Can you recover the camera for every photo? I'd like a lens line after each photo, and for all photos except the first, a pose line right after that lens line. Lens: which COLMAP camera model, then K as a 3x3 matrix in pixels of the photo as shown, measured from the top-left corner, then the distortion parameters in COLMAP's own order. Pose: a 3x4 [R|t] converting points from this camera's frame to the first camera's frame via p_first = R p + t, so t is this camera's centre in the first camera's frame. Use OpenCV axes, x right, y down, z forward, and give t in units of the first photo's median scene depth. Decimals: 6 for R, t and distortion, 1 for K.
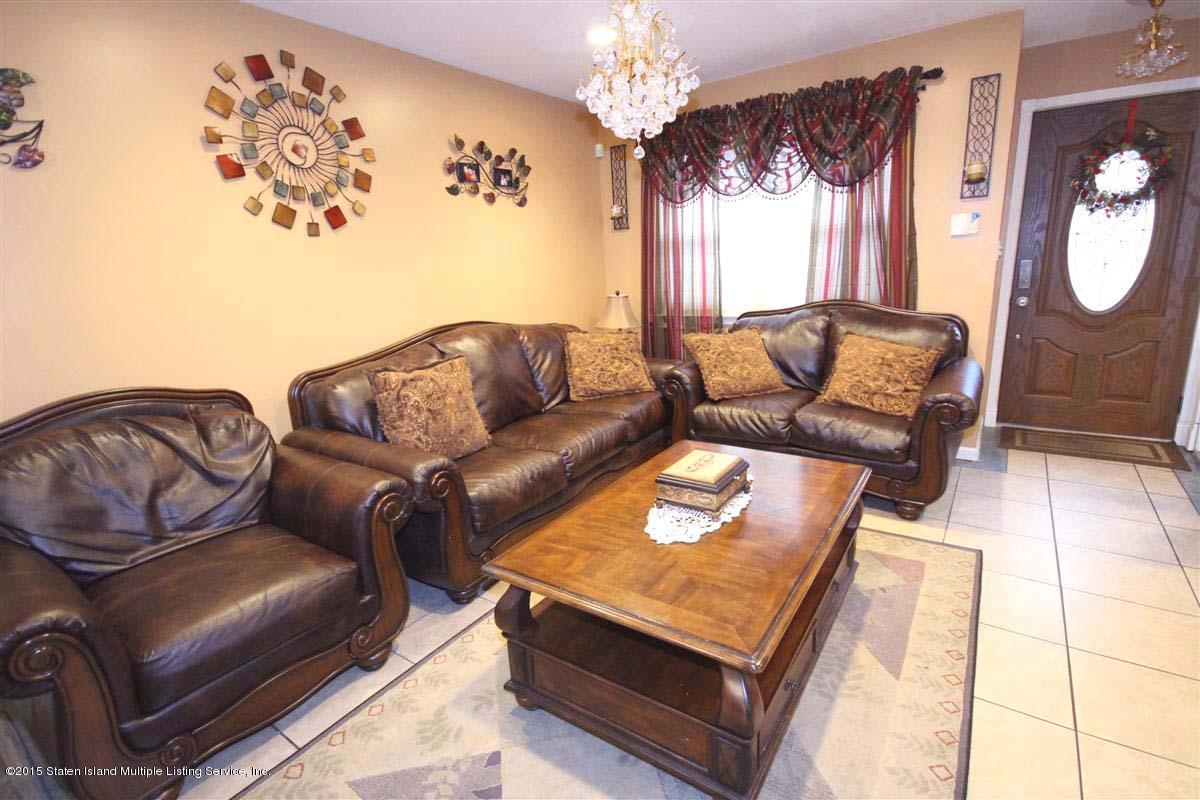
lens RADIAL K [[568.4, 0, 601.2], [0, 568.4, 401.3], [0, 0, 1]] dist [0.022838, -0.013363]
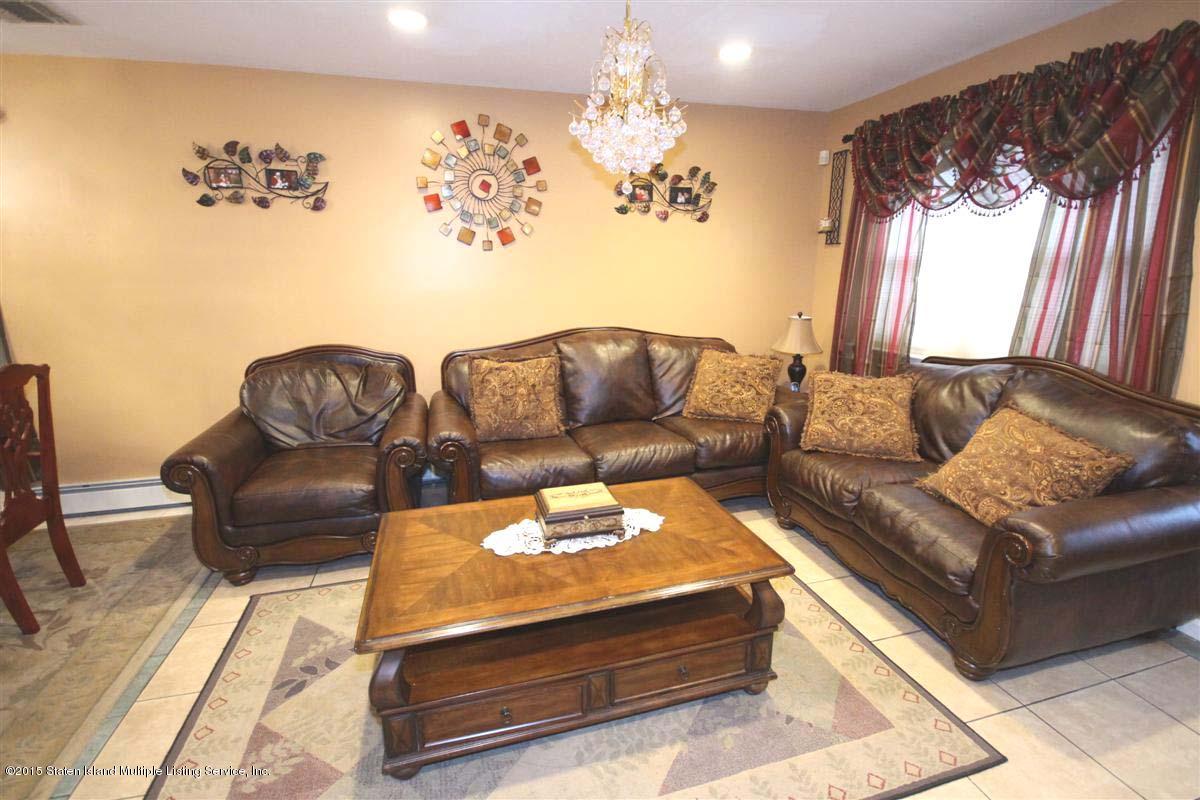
lens RADIAL K [[554.8, 0, 600.0], [0, 554.8, 400.0], [0, 0, 1]] dist [0.020960, -0.015864]
pose [[0.770909, 0.200300, -0.604631, 0.455022], [-0.190064, 0.978360, 0.081774, -0.086253], [0.607927, 0.051878, 0.792297, 0.125591]]
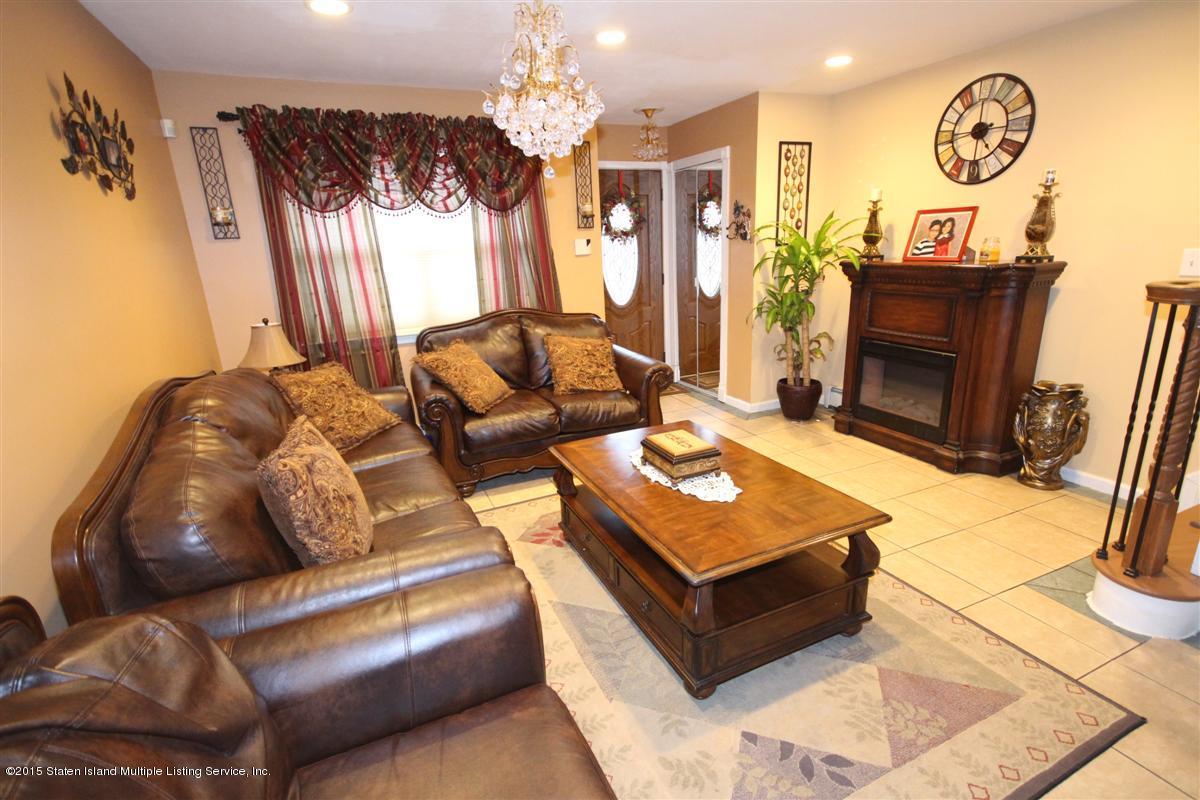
lens RADIAL K [[568.4, 0, 601.2], [0, 568.4, 401.3], [0, 0, 1]] dist [0.022838, -0.013363]
pose [[0.517459, -0.200091, 0.831986, -0.526794], [0.220439, 0.970632, 0.096332, -0.073688], [-0.826827, 0.133555, 0.546370, 0.267222]]
